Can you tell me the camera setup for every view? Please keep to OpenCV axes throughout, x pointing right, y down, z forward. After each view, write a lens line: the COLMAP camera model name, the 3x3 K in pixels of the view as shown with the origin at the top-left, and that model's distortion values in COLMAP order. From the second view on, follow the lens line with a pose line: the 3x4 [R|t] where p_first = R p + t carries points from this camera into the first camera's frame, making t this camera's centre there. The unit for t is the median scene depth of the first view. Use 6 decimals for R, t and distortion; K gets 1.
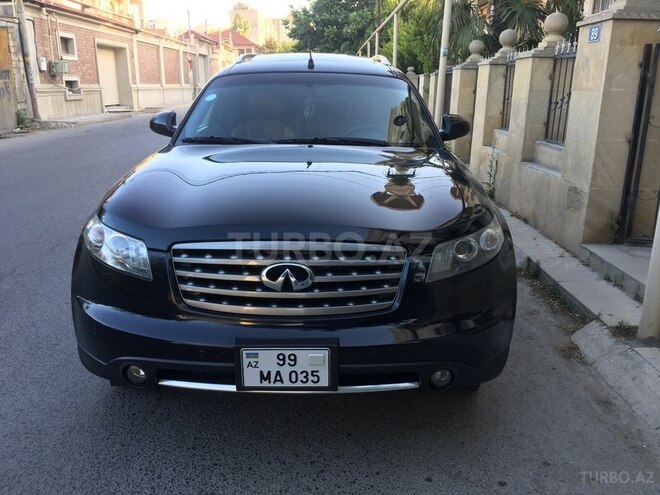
lens RADIAL K [[565.8, 0, 325.4], [0, 565.8, 248.3], [0, 0, 1]] dist [0.057747, -0.008097]
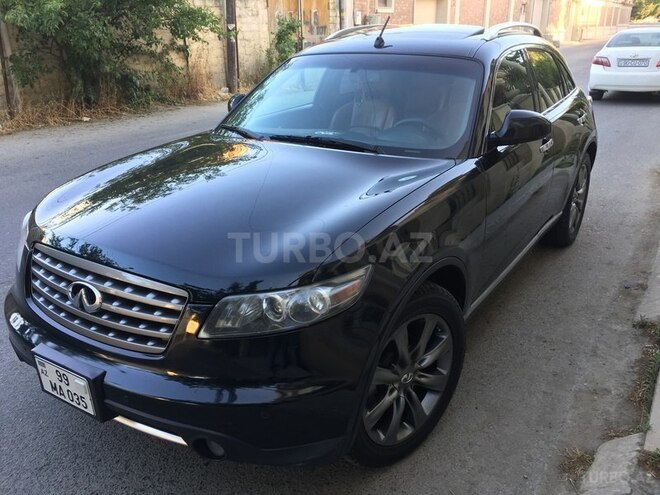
lens RADIAL K [[565.8, 0, 330.0], [0, 565.8, 247.8], [0, 0, 1]] dist [0.057747, -0.008097]
pose [[0.848406, 0.181601, -0.497221, 0.852418], [-0.138166, 0.982721, 0.123168, -0.235564], [0.510997, -0.035798, 0.858837, 0.416550]]
